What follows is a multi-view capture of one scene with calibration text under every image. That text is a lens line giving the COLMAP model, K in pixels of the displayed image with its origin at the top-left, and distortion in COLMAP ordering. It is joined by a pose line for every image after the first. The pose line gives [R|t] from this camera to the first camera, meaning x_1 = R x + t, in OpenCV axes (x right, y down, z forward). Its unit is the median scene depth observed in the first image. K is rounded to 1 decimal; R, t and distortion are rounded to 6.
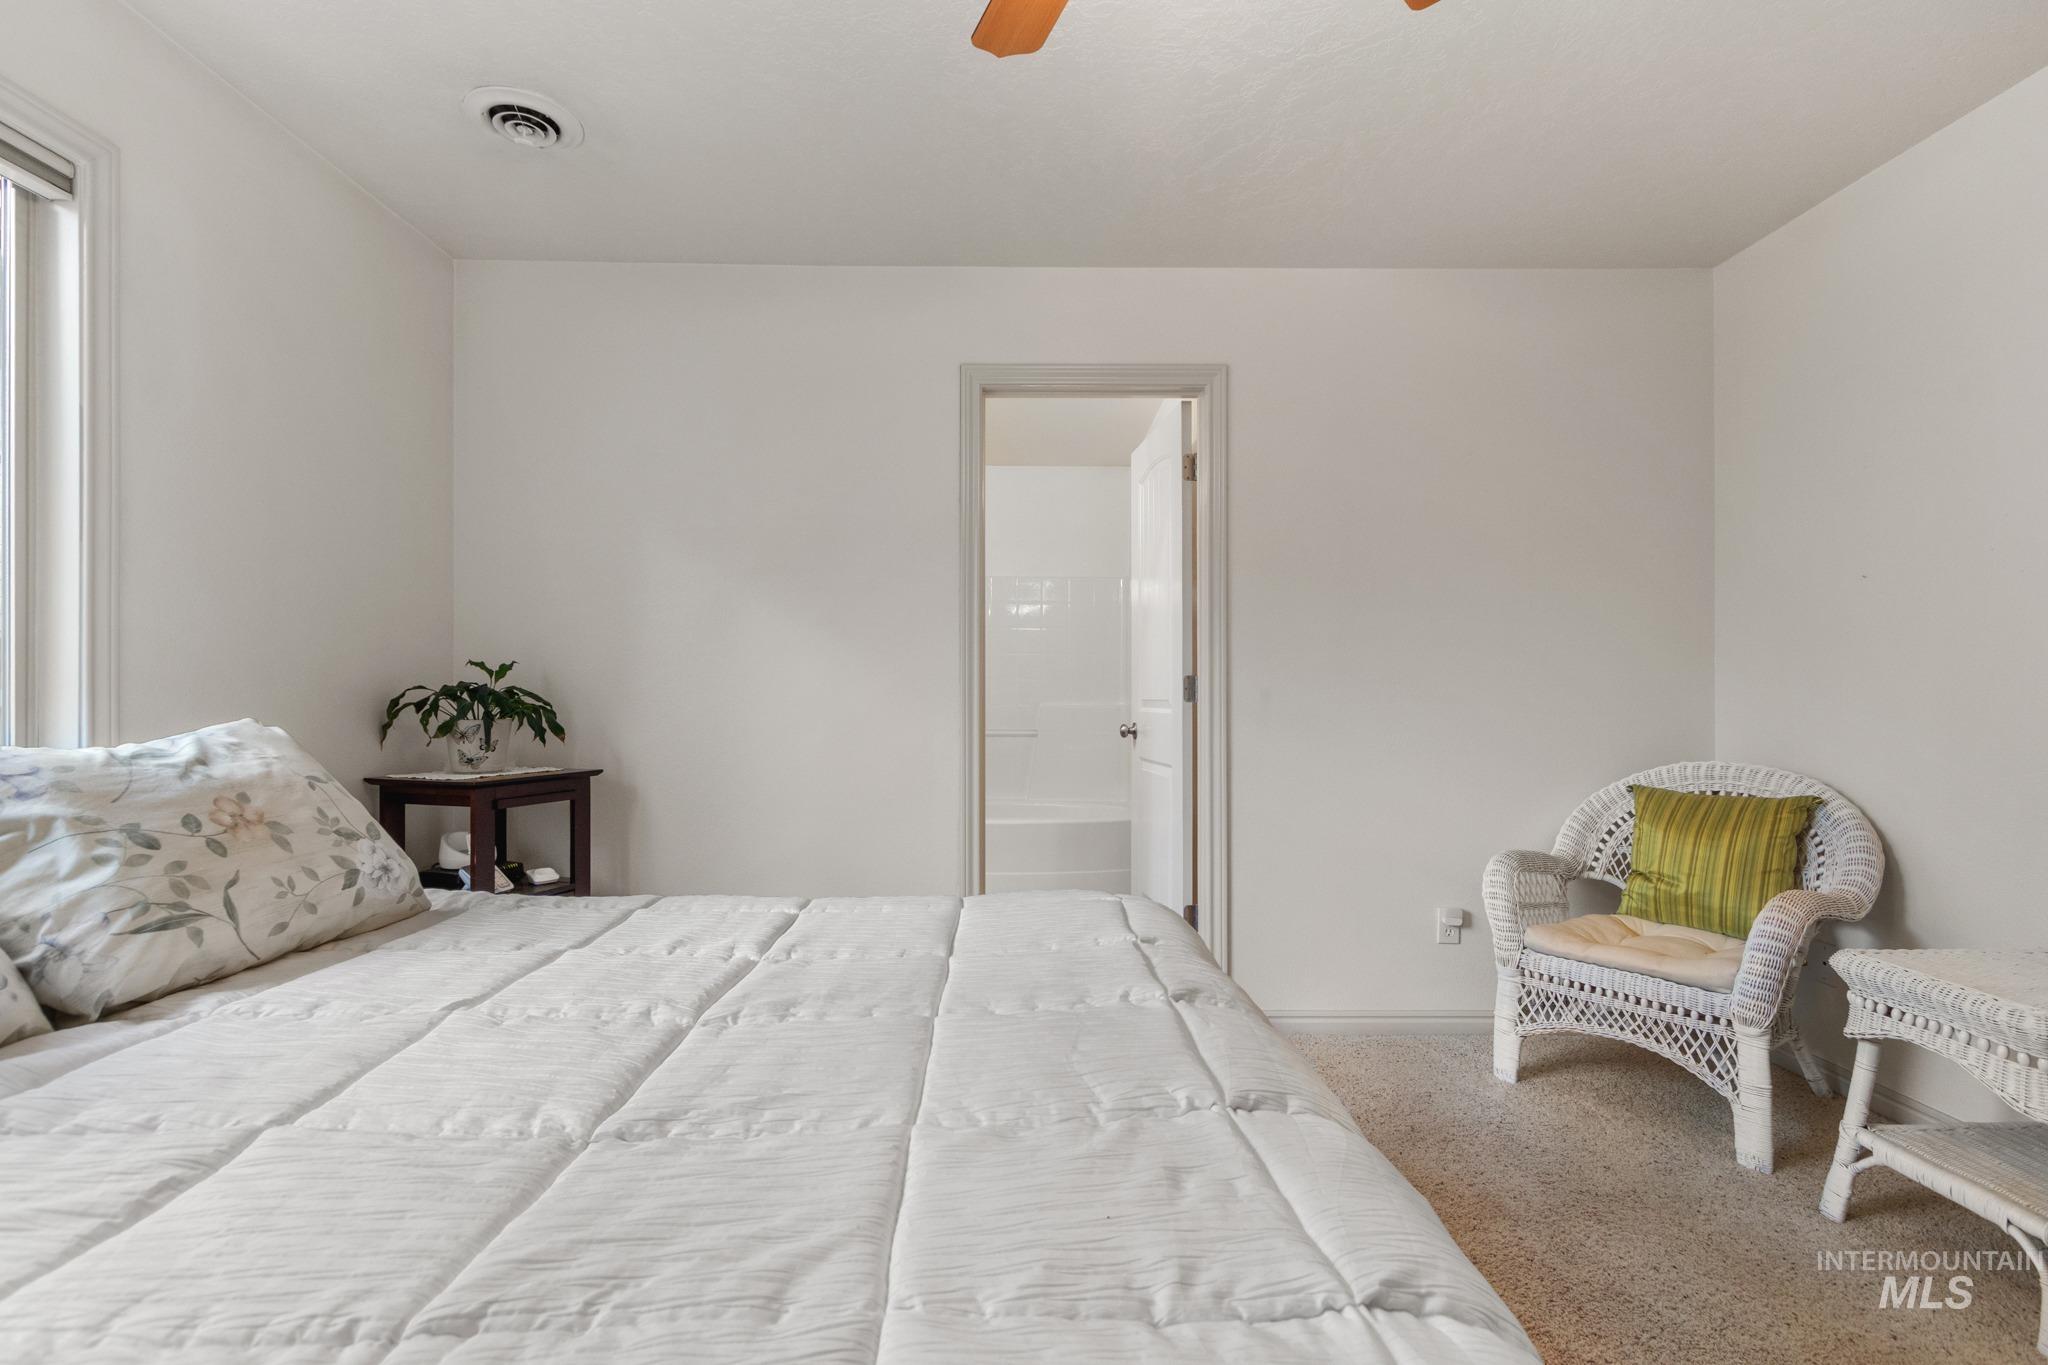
lens RADIAL K [[963.8, 0, 1024.0], [0, 963.8, 682.5], [0, 0, 1]] dist [-0.000098, 0.000014]
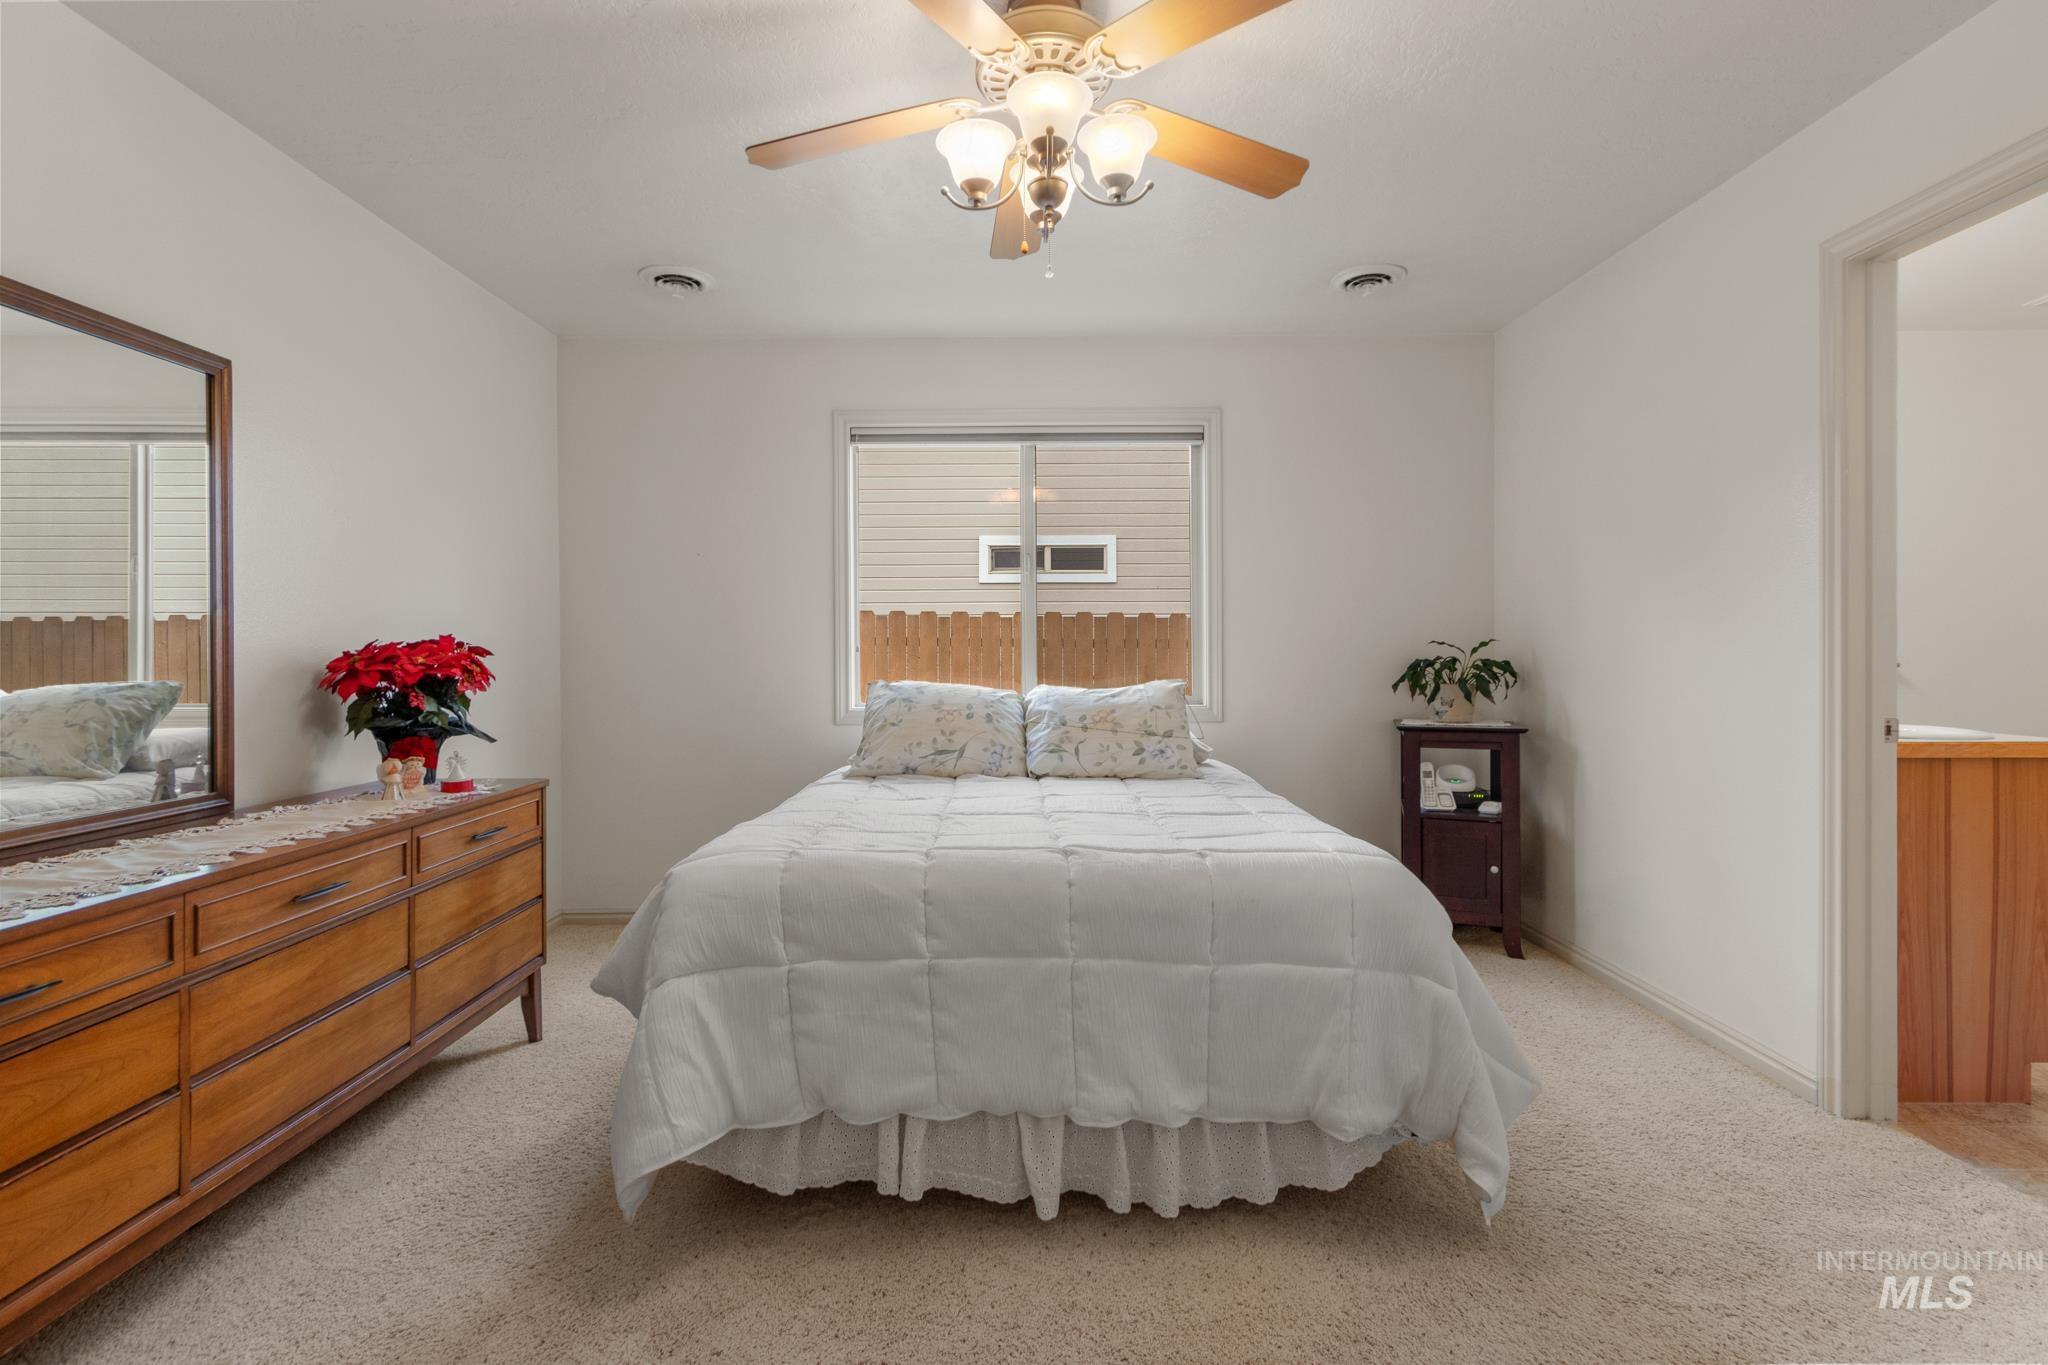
lens RADIAL K [[935.7, 0, 1024.0], [0, 935.7, 682.5], [0, 0, 1]] dist [-0.034063, 0.000507]
pose [[-0.003797, 0.020451, -0.999784, 1.342219], [0.015766, 0.999668, 0.020389, -0.002648], [0.999869, -0.015685, -0.004118, 0.696557]]
